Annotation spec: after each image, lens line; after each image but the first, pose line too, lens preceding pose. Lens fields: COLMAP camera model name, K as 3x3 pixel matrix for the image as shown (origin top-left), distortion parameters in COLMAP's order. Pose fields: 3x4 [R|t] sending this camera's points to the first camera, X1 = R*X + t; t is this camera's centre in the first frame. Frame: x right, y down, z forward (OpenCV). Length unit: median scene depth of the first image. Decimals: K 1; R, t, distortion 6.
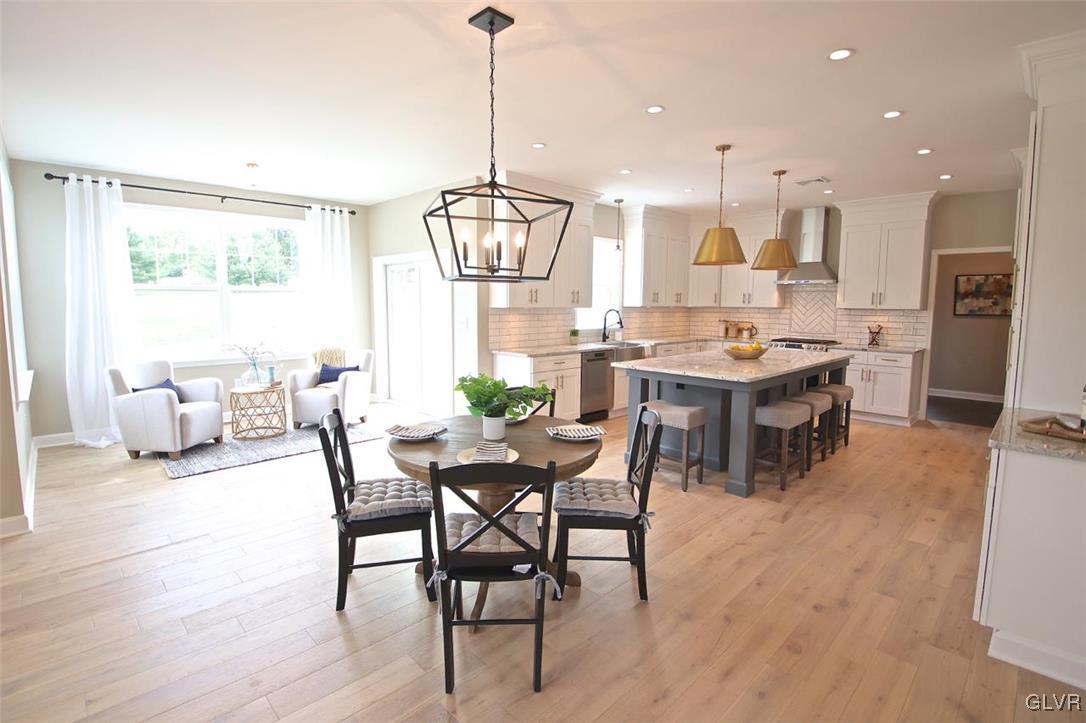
lens RADIAL K [[501.8, 0, 538.5], [0, 501.8, 348.7], [0, 0, 1]] dist [-0.013854, -0.000209]
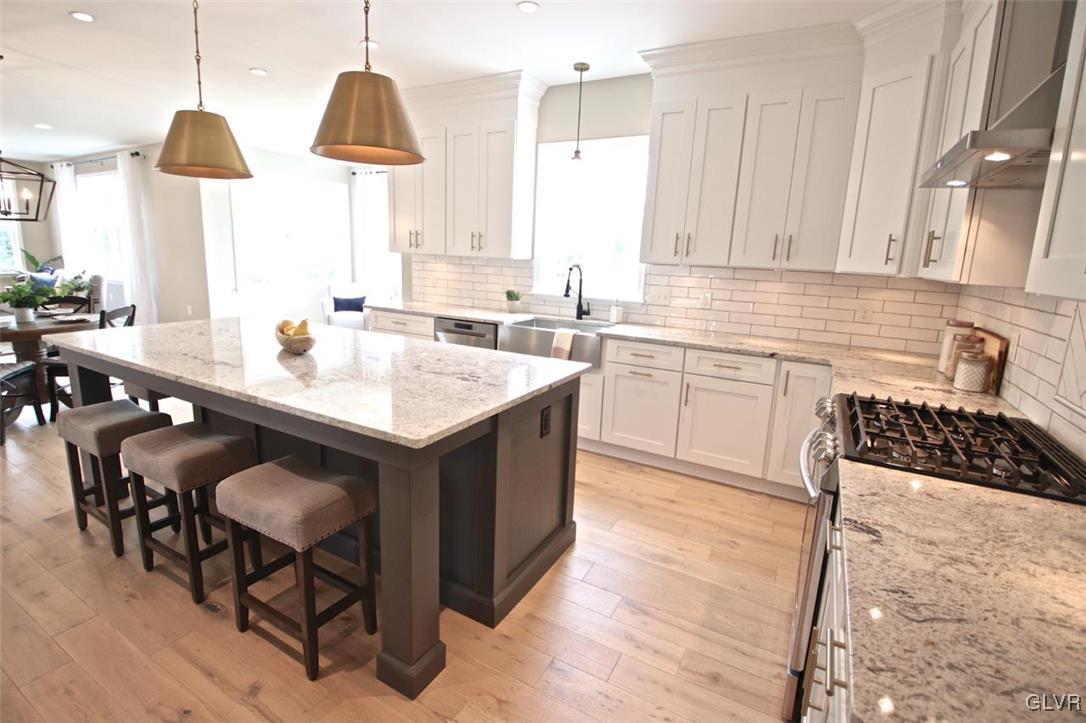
lens RADIAL K [[501.8, 0, 538.5], [0, 501.8, 348.7], [0, 0, 1]] dist [-0.013854, -0.000209]
pose [[0.264957, 0.187509, -0.945853, 0.782627], [-0.119667, 0.979722, 0.160701, -0.078725], [0.956806, 0.070609, 0.282022, 0.879997]]
